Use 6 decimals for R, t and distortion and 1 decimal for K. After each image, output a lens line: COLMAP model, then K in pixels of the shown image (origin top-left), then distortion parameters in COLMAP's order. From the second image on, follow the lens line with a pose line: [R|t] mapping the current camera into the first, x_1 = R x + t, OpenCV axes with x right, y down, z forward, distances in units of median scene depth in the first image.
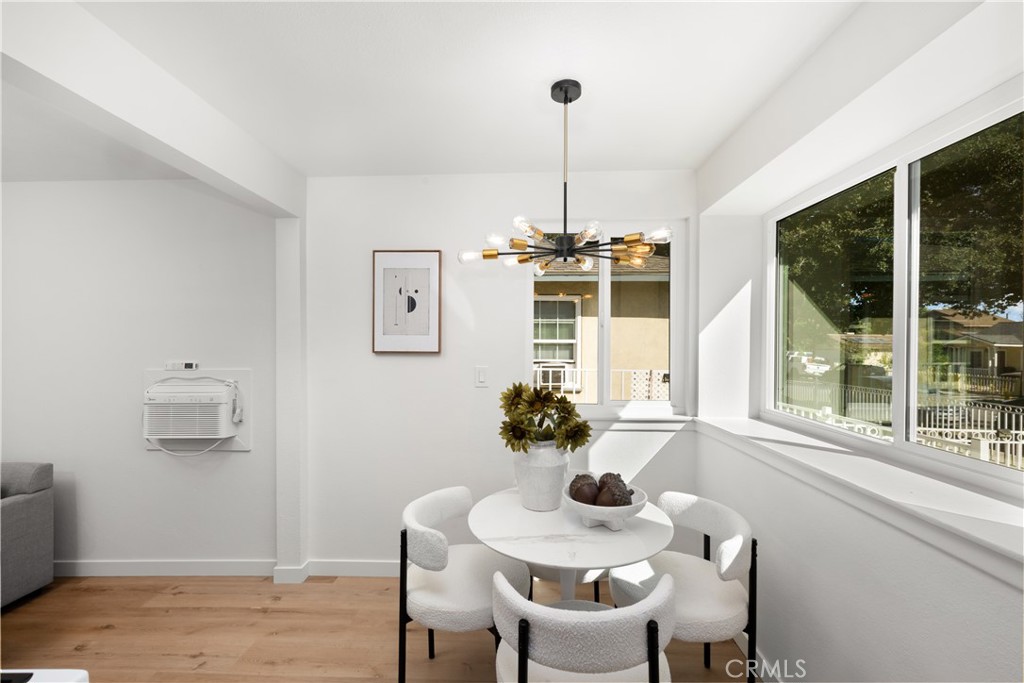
lens RADIAL K [[432.4, 0, 506.6], [0, 432.4, 352.4], [0, 0, 1]] dist [0.002758, 0.000942]
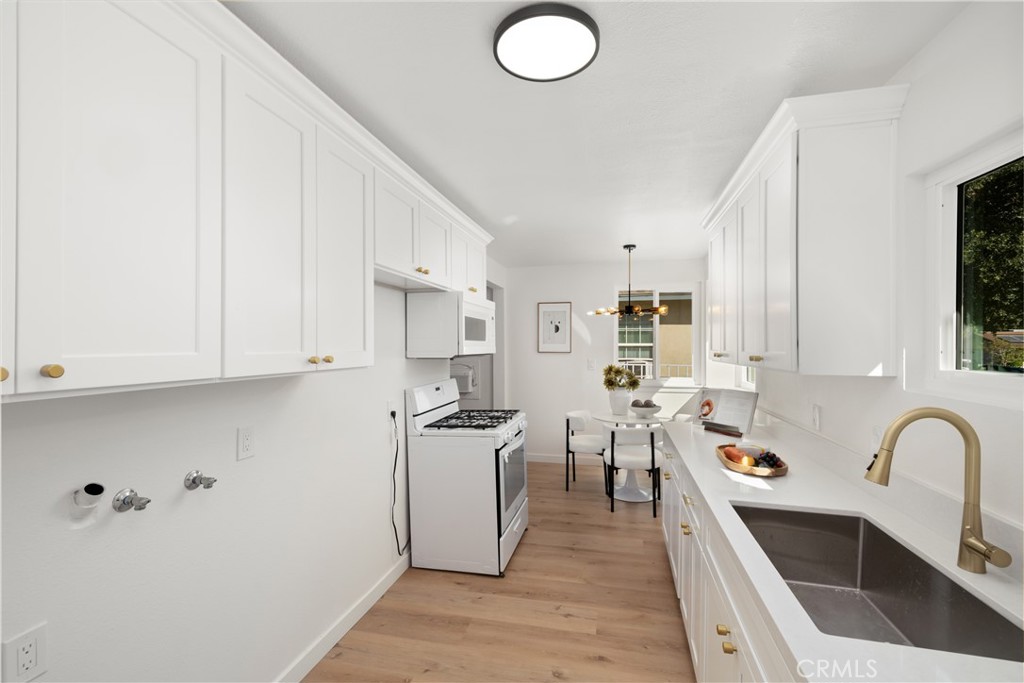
lens RADIAL K [[432.4, 0, 489.5], [0, 432.4, 352.9], [0, 0, 1]] dist [0.002758, 0.000942]
pose [[0.970229, 0.000081, -0.242188, -0.031582], [-0.000593, 0.999998, -0.002039, 0.006777], [0.242187, 0.002122, 0.970227, -1.061592]]
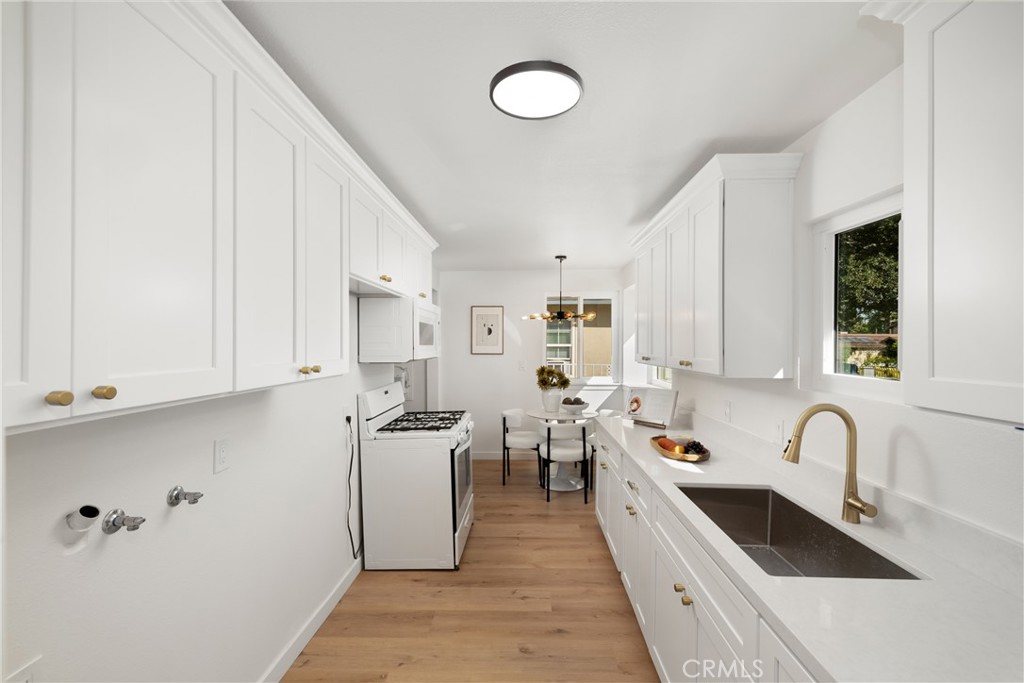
lens RADIAL K [[432.4, 0, 485.7], [0, 432.4, 353.5], [0, 0, 1]] dist [0.002758, 0.000942]
pose [[0.998719, -0.002172, -0.050549, -0.130183], [0.002394, 0.999988, 0.004324, -0.010256], [0.050539, -0.004439, 0.998712, -1.135367]]
